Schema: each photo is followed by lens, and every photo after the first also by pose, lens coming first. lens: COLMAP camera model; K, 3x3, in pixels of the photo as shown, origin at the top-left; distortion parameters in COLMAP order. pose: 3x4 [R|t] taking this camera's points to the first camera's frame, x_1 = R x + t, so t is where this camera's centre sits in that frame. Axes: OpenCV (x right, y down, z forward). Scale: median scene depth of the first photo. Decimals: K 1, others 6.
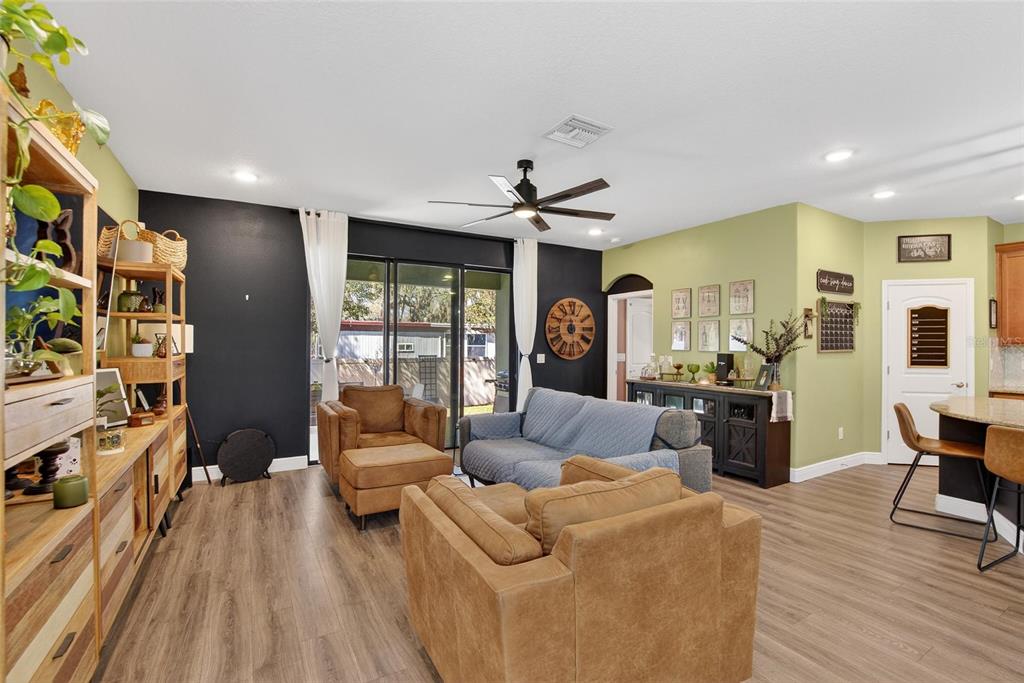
lens RADIAL K [[460.3, 0, 507.1], [0, 460.3, 344.5], [0, 0, 1]] dist [-0.036603, 0.005811]
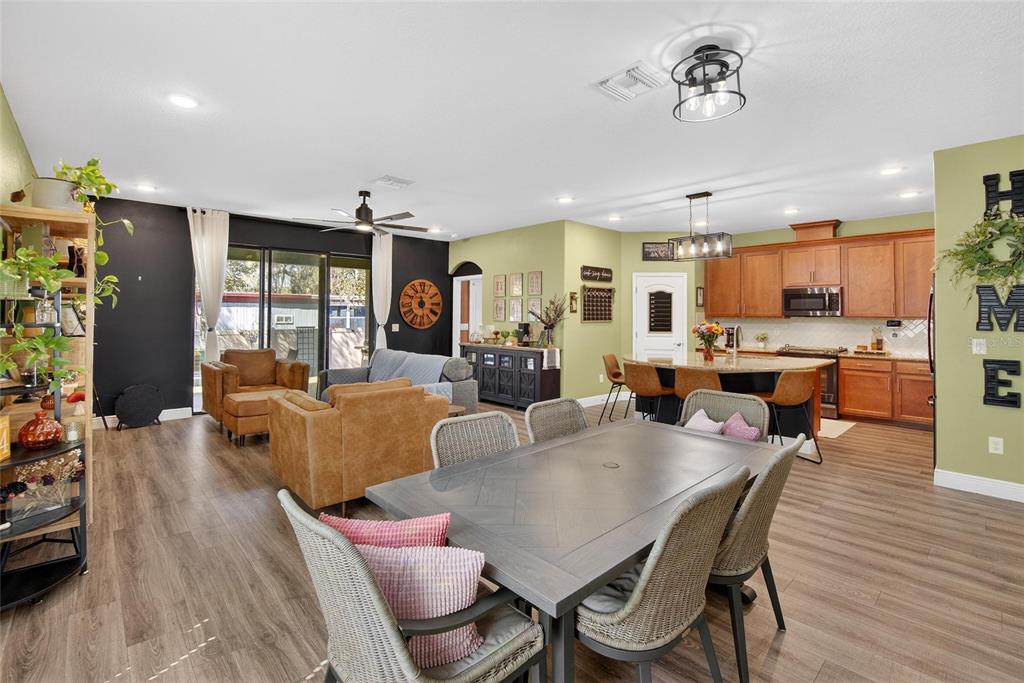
lens RADIAL K [[460.3, 0, 498.9], [0, 460.3, 310.8], [0, 0, 1]] dist [-0.036603, 0.005811]
pose [[0.976193, 0.003872, 0.216869, 0.098994], [-0.001343, 0.999929, -0.011809, -0.001672], [-0.216900, 0.011236, 0.976129, -0.353364]]
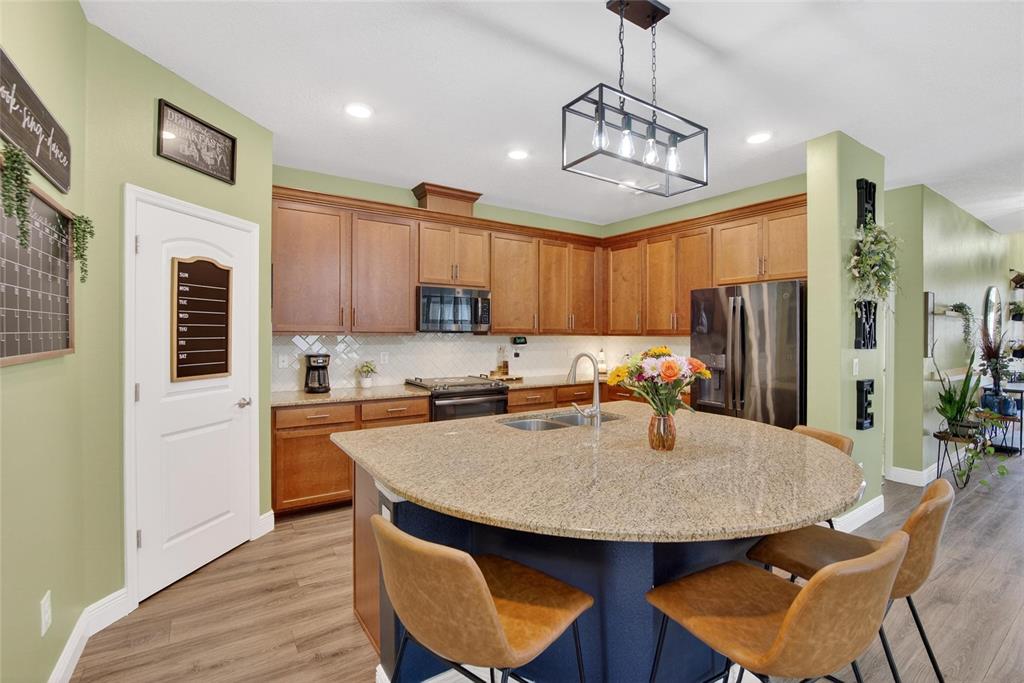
lens RADIAL K [[460.3, 0, 517.4], [0, 460.3, 331.9], [0, 0, 1]] dist [-0.036603, 0.005811]
pose [[-0.082491, -0.001721, 0.996590, 0.390003], [-0.004429, 0.999989, 0.001361, -0.004431], [-0.996582, -0.004301, -0.082498, 0.680819]]
